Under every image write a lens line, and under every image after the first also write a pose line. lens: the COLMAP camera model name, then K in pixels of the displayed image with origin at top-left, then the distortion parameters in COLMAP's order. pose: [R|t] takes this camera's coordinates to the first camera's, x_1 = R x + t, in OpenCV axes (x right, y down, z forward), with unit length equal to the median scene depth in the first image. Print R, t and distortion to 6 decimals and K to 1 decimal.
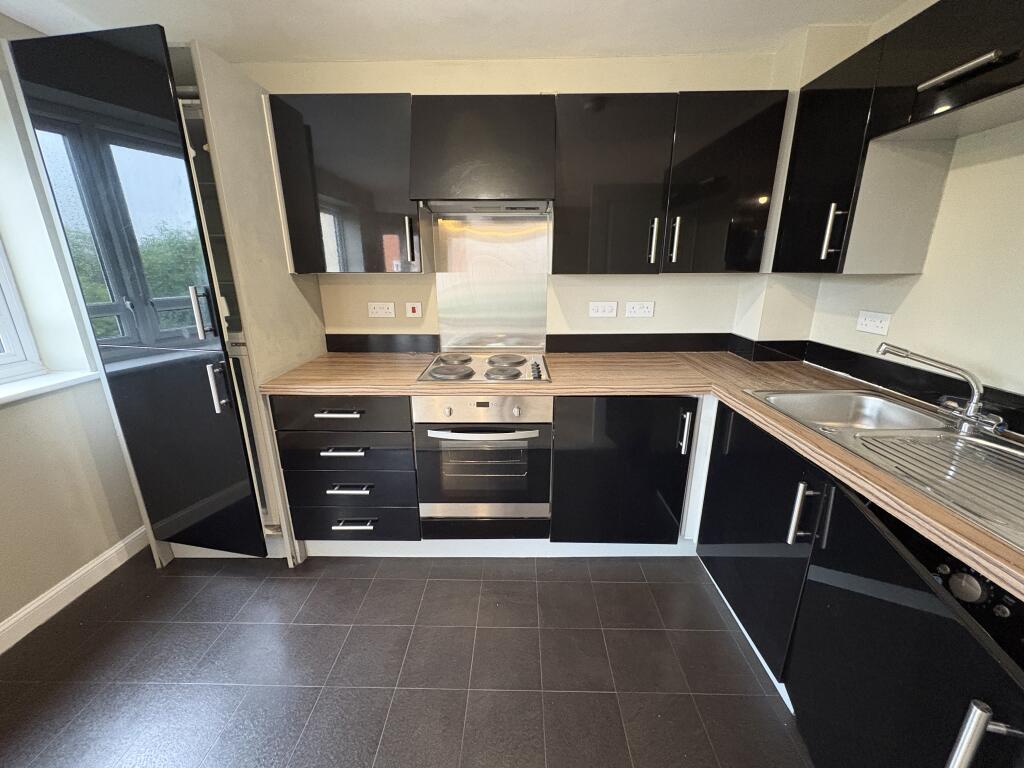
lens RADIAL K [[407.9, 0, 511.0], [0, 407.9, 382.5], [0, 0, 1]] dist [0.001520, -0.000469]
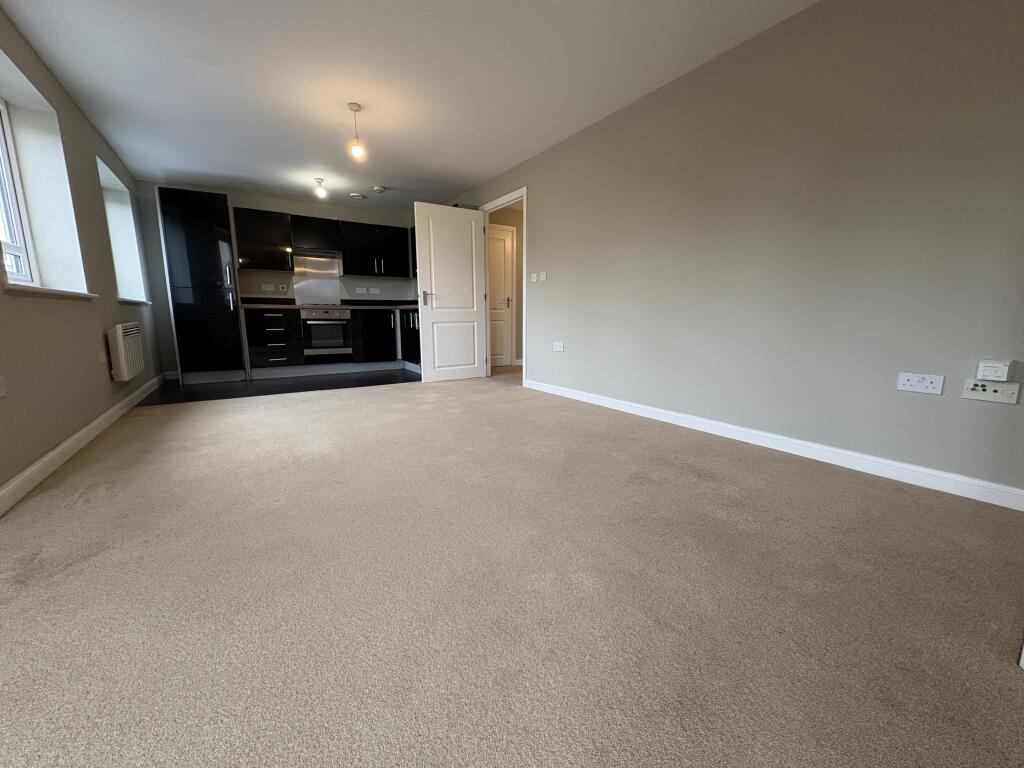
lens RADIAL K [[407.9, 0, 511.0], [0, 407.9, 382.5], [0, 0, 1]] dist [0.001520, -0.000469]
pose [[0.828512, -0.086952, 0.553179, -0.624533], [0.154767, 0.984947, -0.076979, 0.967721], [-0.538159, 0.149392, 0.829498, -2.099016]]
